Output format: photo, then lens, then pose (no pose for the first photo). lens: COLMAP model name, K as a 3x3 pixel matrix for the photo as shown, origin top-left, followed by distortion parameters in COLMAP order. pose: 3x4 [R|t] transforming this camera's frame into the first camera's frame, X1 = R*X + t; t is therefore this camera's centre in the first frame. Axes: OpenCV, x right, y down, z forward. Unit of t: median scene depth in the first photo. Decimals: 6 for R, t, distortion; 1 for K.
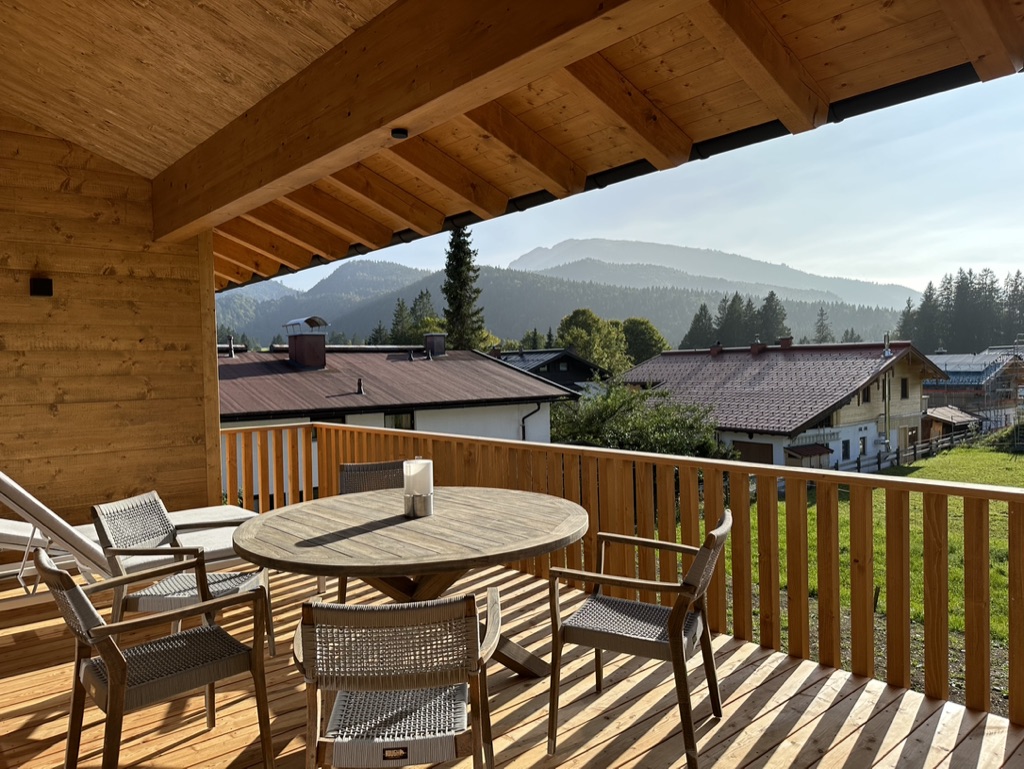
lens RADIAL K [[725.9, 0, 495.5], [0, 725.9, 376.9], [0, 0, 1]] dist [0.040947, -0.047120]
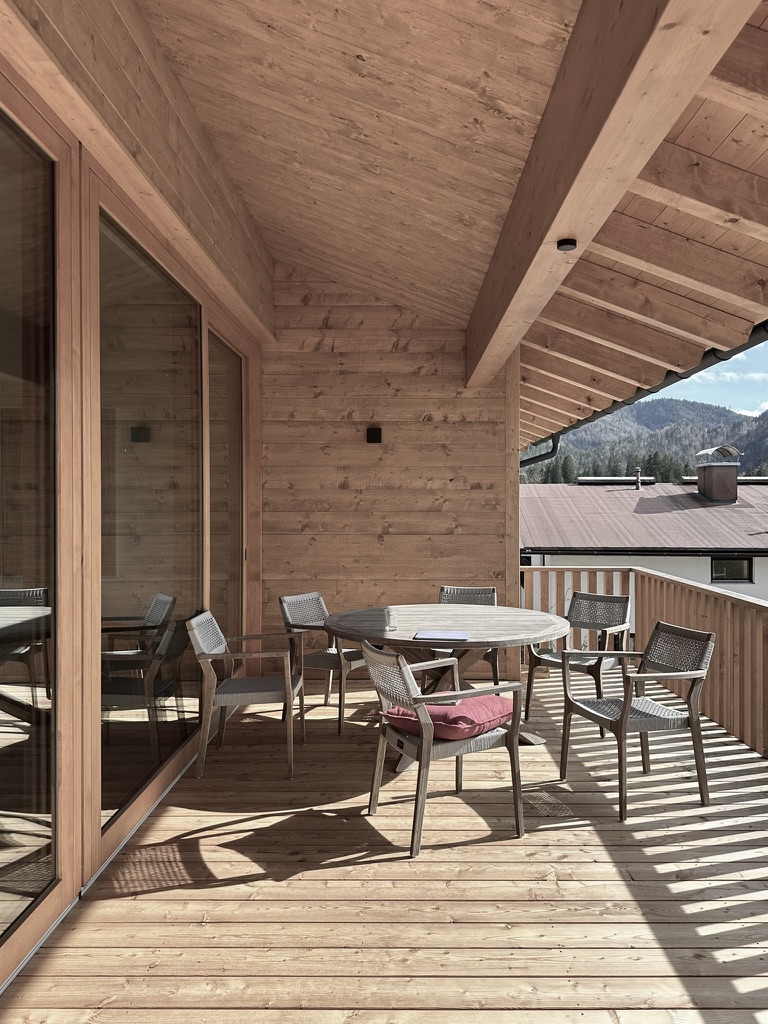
lens RADIAL K [[725.9, 0, 383.8], [0, 725.9, 516.8], [0, 0, 1]] dist [0.040947, -0.047120]
pose [[0.756529, 0.034019, -0.653075, 0.149774], [-0.026014, 0.999421, 0.021925, -0.016678], [0.653442, 0.000402, 0.756976, 0.119993]]
